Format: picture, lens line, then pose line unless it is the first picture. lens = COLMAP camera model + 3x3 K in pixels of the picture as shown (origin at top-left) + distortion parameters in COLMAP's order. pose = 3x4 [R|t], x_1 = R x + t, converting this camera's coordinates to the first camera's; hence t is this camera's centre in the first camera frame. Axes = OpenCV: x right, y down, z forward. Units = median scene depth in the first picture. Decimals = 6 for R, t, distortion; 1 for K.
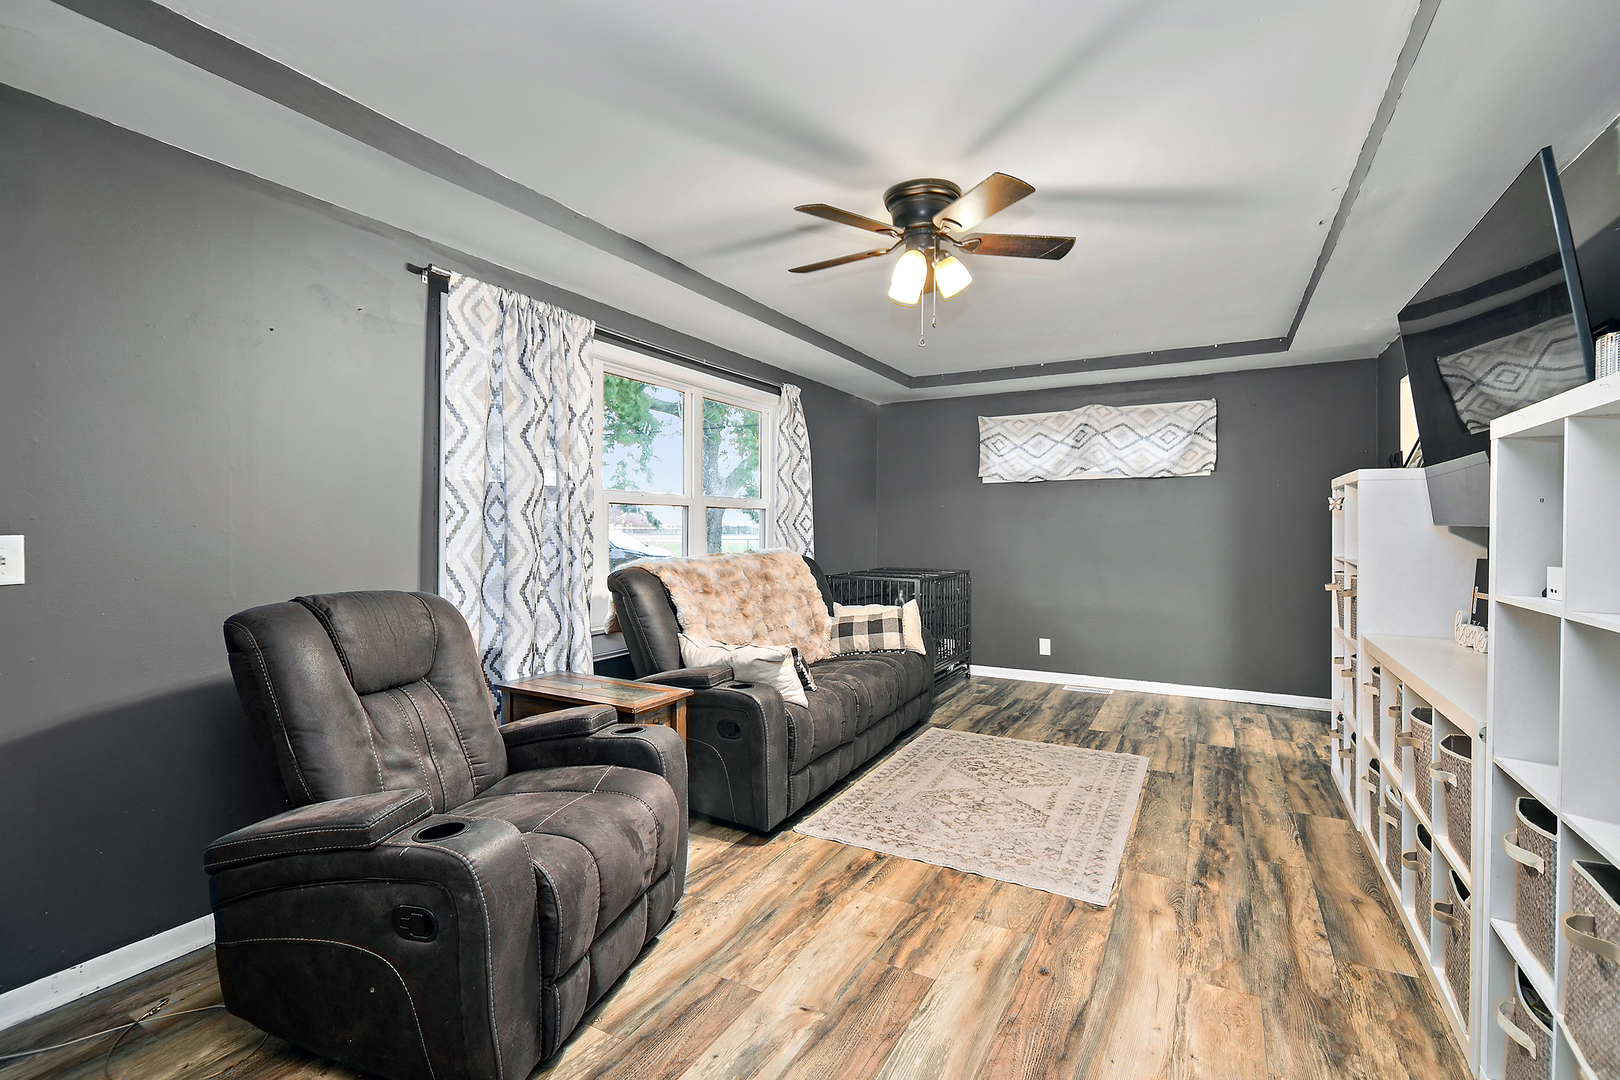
lens RADIAL K [[720.8, 0, 810.7], [0, 720.8, 523.6], [0, 0, 1]] dist [-0.001491, -0.000216]
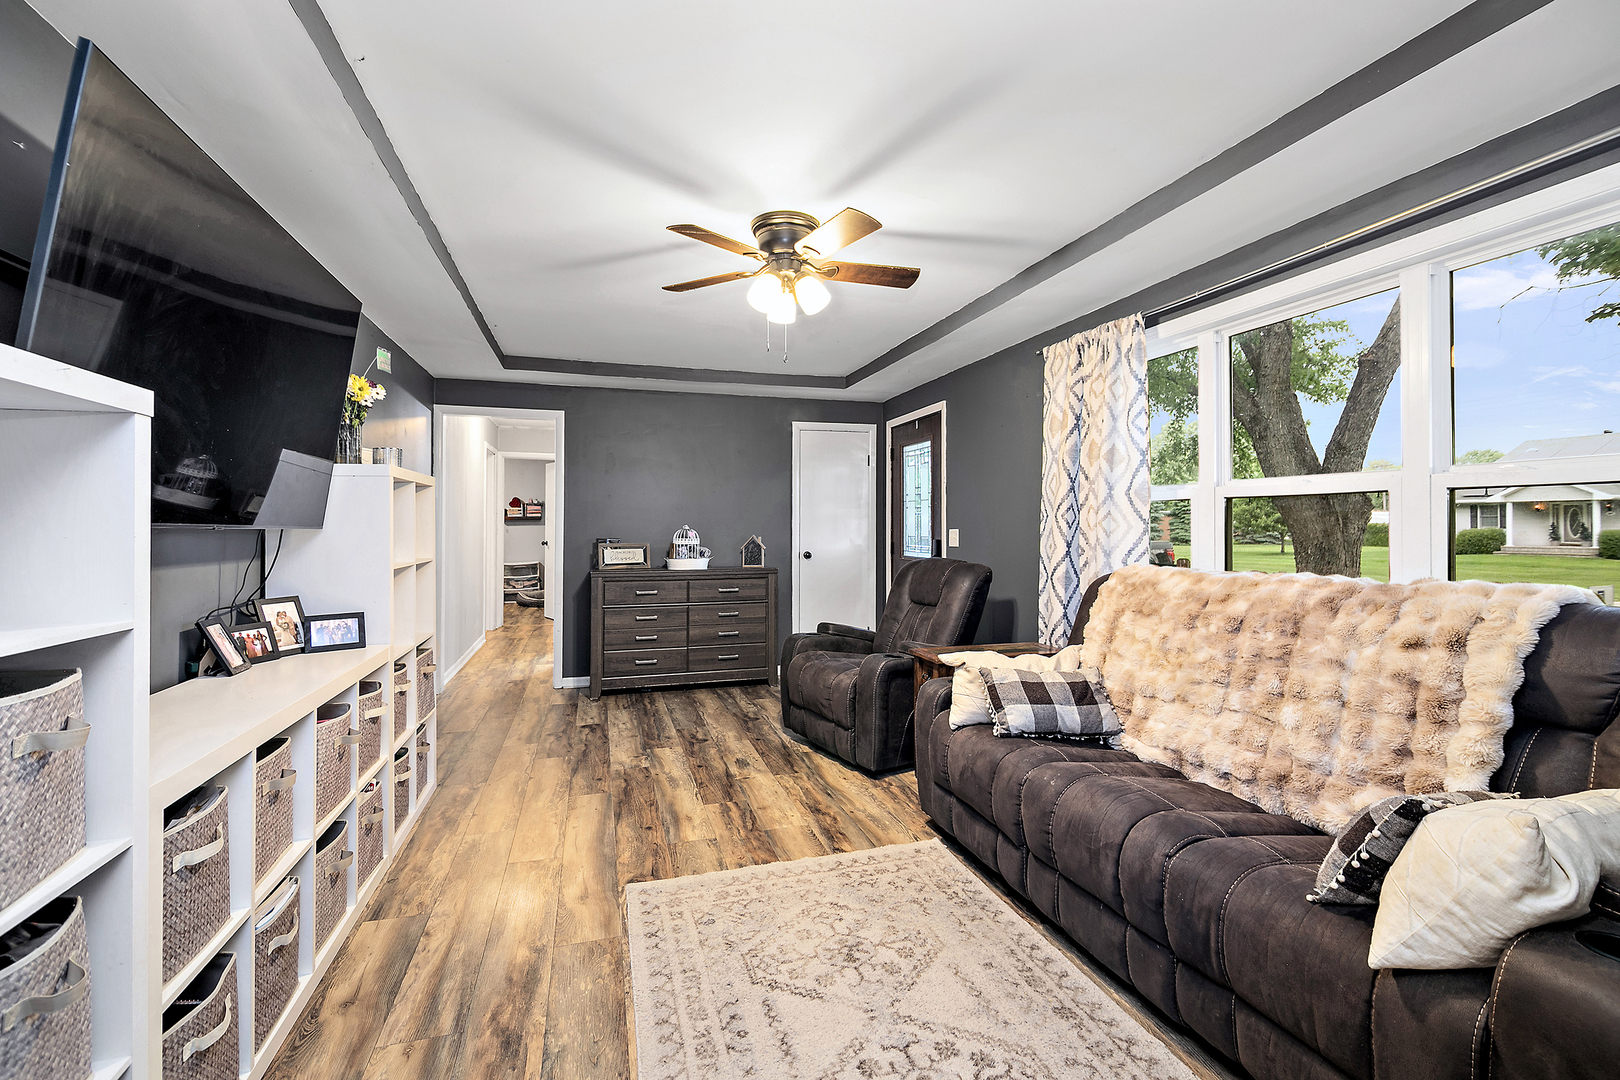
lens RADIAL K [[720.8, 0, 810.7], [0, 720.8, 523.6], [0, 0, 1]] dist [-0.001491, -0.000216]
pose [[-0.697874, -0.001097, -0.716220, 0.953120], [-0.000443, 0.999999, -0.001100, 0.000166], [0.716220, -0.000450, -0.697874, 1.879369]]
